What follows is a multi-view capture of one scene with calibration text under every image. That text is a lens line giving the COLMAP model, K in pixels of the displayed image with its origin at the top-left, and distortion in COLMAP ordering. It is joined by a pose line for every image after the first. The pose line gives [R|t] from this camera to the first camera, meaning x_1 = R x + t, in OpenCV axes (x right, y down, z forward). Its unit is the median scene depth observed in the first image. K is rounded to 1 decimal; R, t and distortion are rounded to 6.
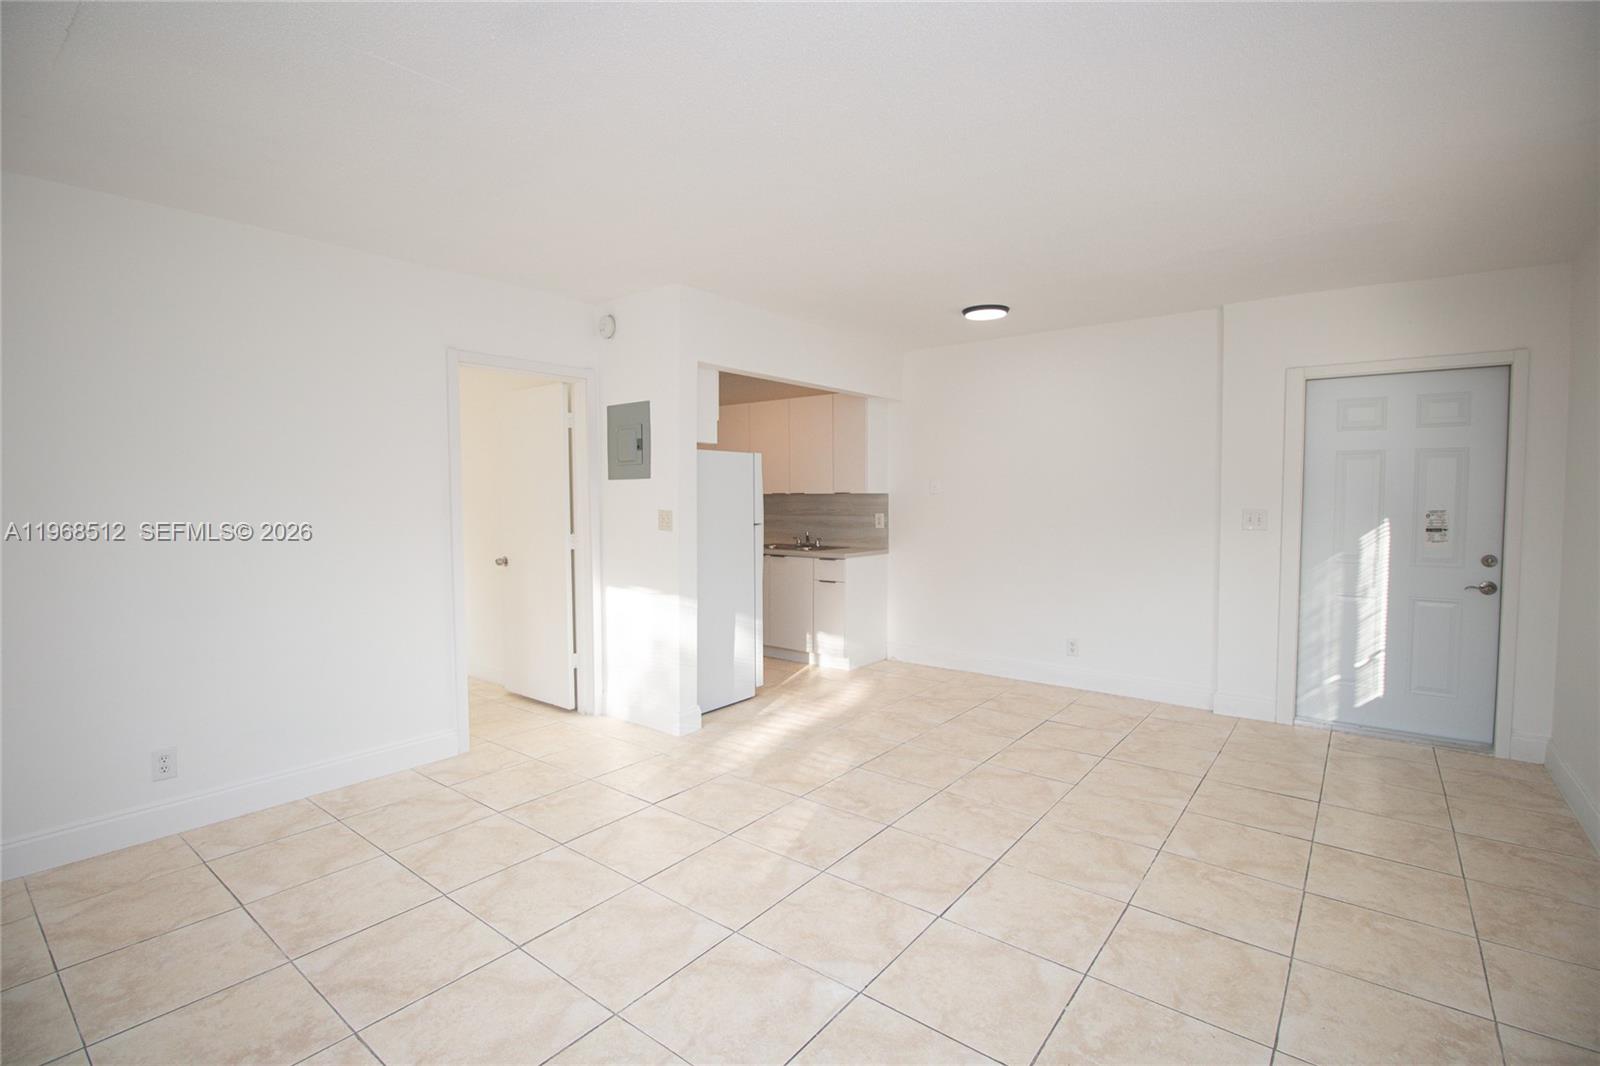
lens RADIAL K [[739.8, 0, 798.8], [0, 739.8, 532.2], [0, 0, 1]] dist [-0.008598, -0.003778]
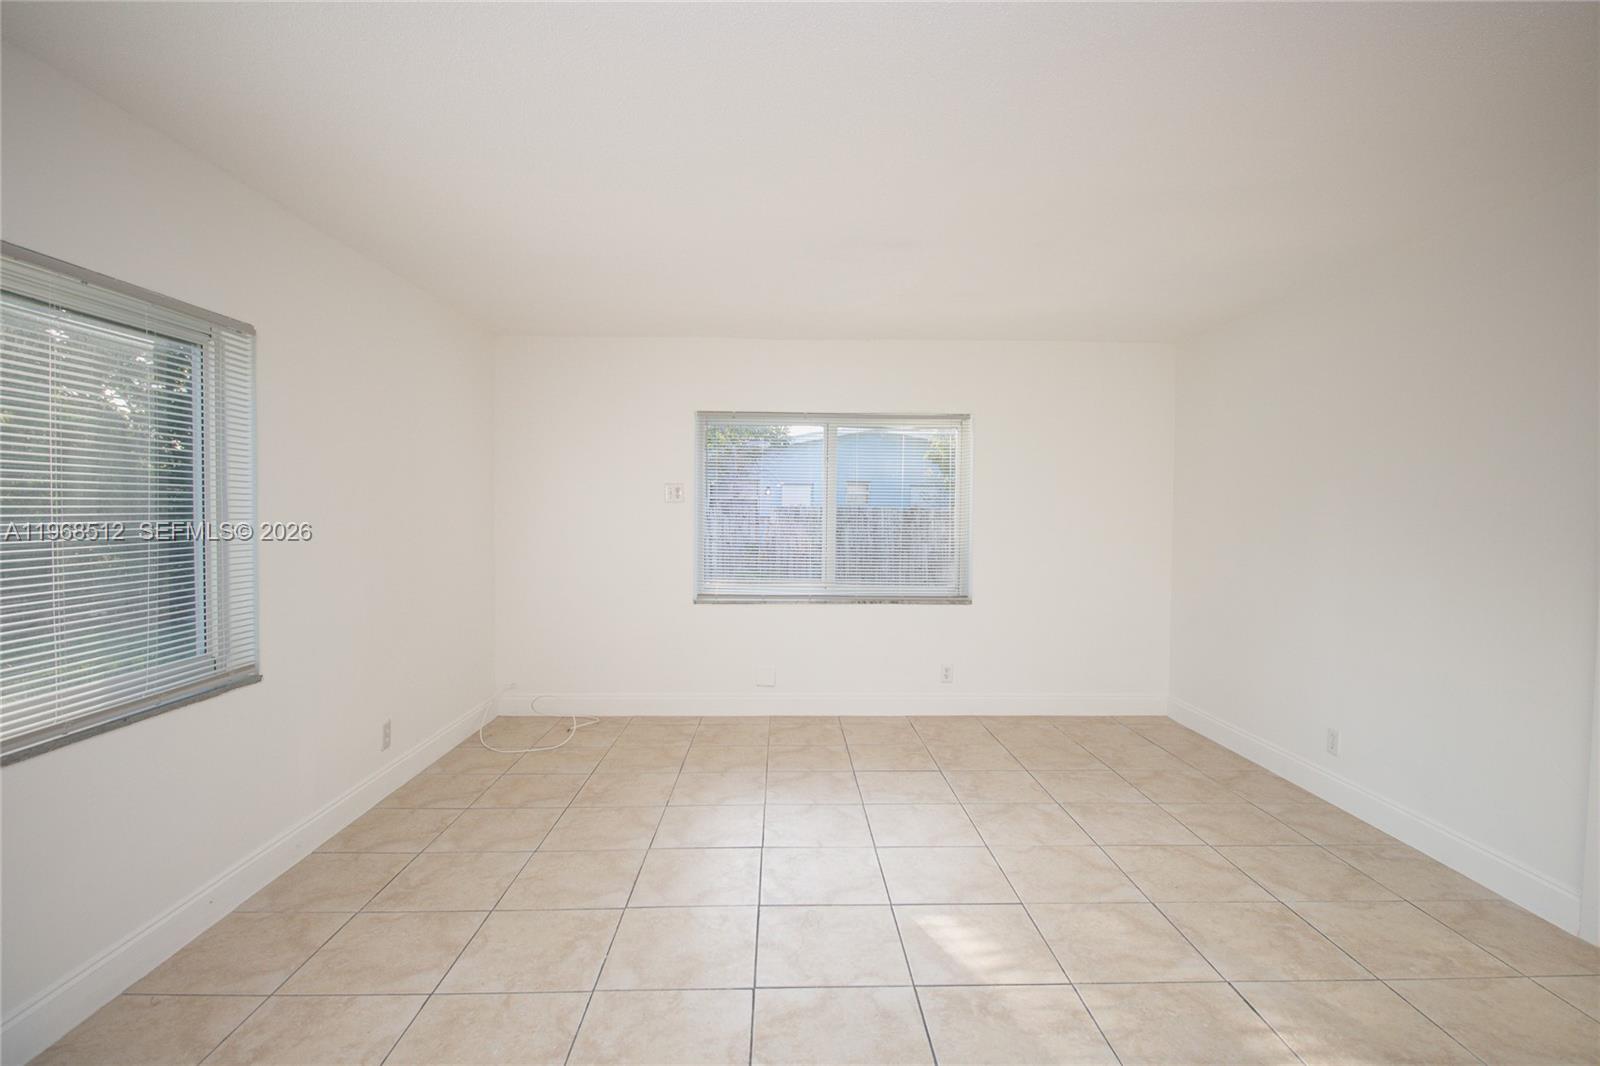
lens RADIAL K [[771.5, 0, 797.1], [0, 771.5, 527.5], [0, 0, 1]] dist [-0.001523, -0.006912]
pose [[-0.772305, 0.014220, -0.635093, 0.746097], [-0.039612, 0.996726, 0.070488, -0.104440], [0.634016, 0.079595, -0.769213, 1.731150]]
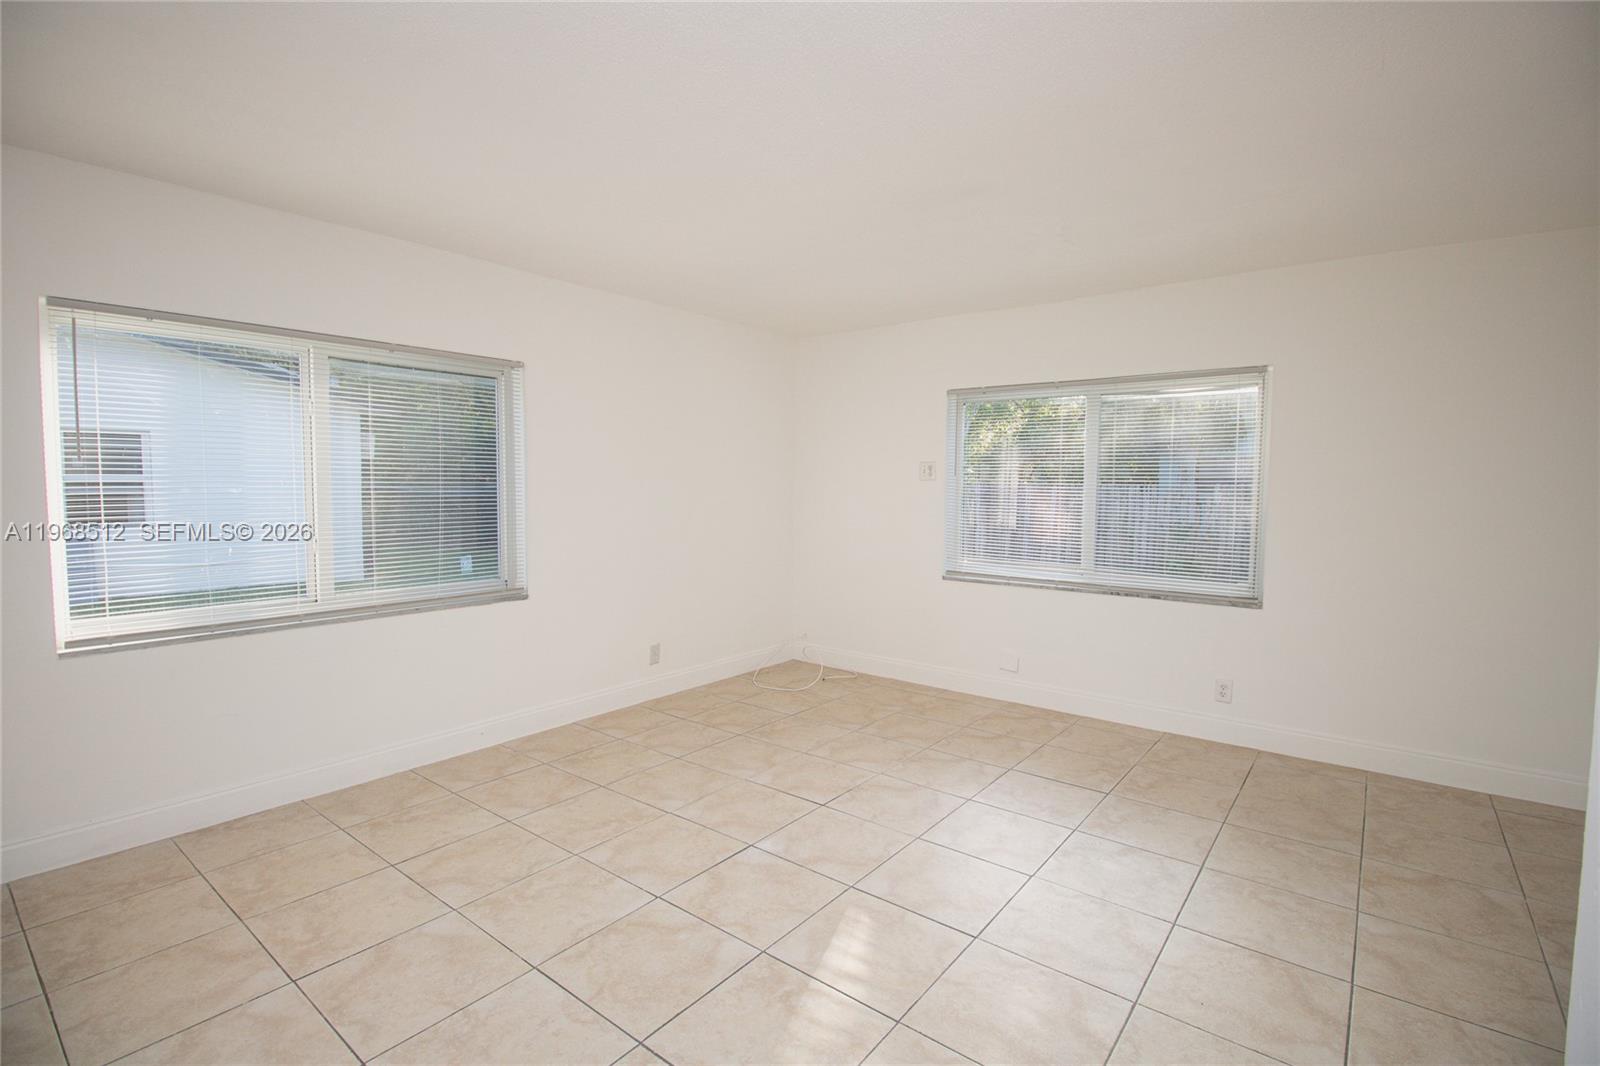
lens RADIAL K [[739.8, 0, 800.5], [0, 739.8, 532.0], [0, 0, 1]] dist [-0.008598, -0.003778]
pose [[-0.999982, -0.005688, 0.002020, -0.008867], [-0.005404, 0.992742, 0.120144, -0.115399], [-0.002688, 0.120131, -0.992754, 1.994544]]
